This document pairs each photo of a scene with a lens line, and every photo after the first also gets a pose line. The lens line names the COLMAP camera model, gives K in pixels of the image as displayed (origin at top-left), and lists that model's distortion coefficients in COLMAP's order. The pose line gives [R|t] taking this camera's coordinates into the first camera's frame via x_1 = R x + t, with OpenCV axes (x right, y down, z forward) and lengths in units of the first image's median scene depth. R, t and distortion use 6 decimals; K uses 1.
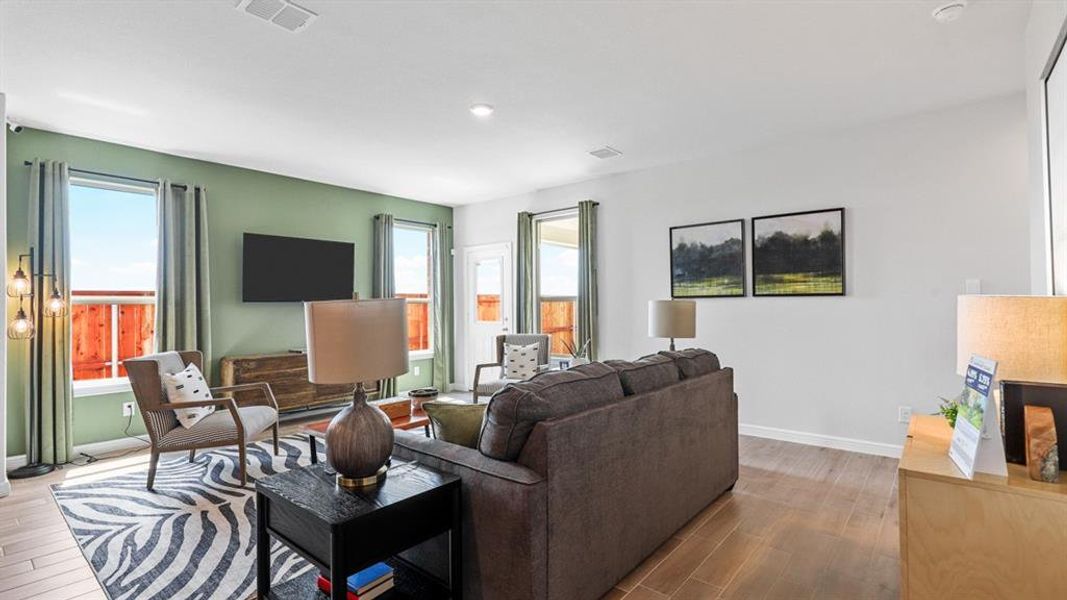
lens RADIAL K [[492.8, 0, 537.9], [0, 492.8, 300.0], [0, 0, 1]] dist [-0.000378, 0.000042]
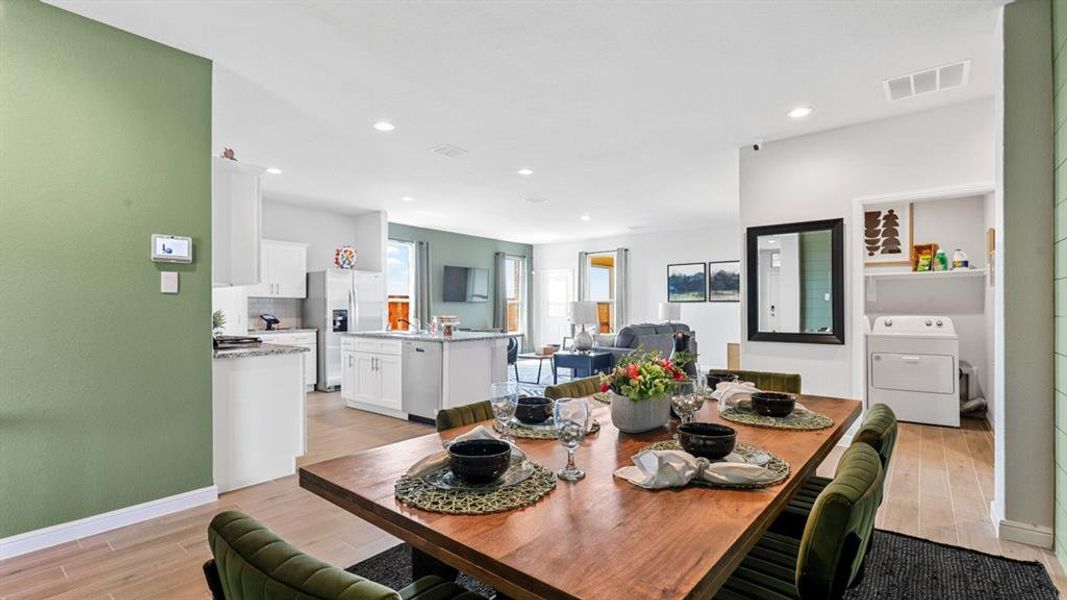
lens RADIAL K [[482.4, 0, 534.0], [0, 482.4, 304.2], [0, 0, 1]] dist [-0.000085, 0.000397]
pose [[0.999904, 0.009823, 0.009769, -0.286663], [-0.009845, 0.999949, 0.002211, 0.005754], [-0.009747, -0.002307, 0.999950, -0.928158]]
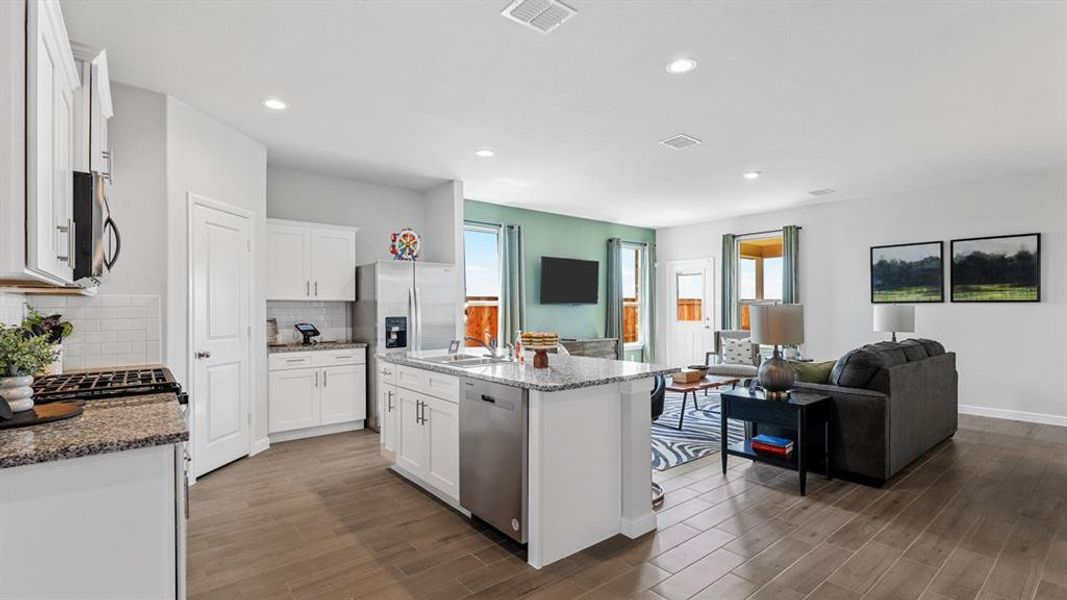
lens RADIAL K [[486.2, 0, 536.0], [0, 486.2, 309.3], [0, 0, 1]] dist [0.000275, -0.000057]
pose [[0.980784, 0.007124, -0.194964, -0.358406], [-0.004531, 0.999895, 0.013744, -0.001445], [0.195042, -0.012597, 0.980714, -0.427020]]
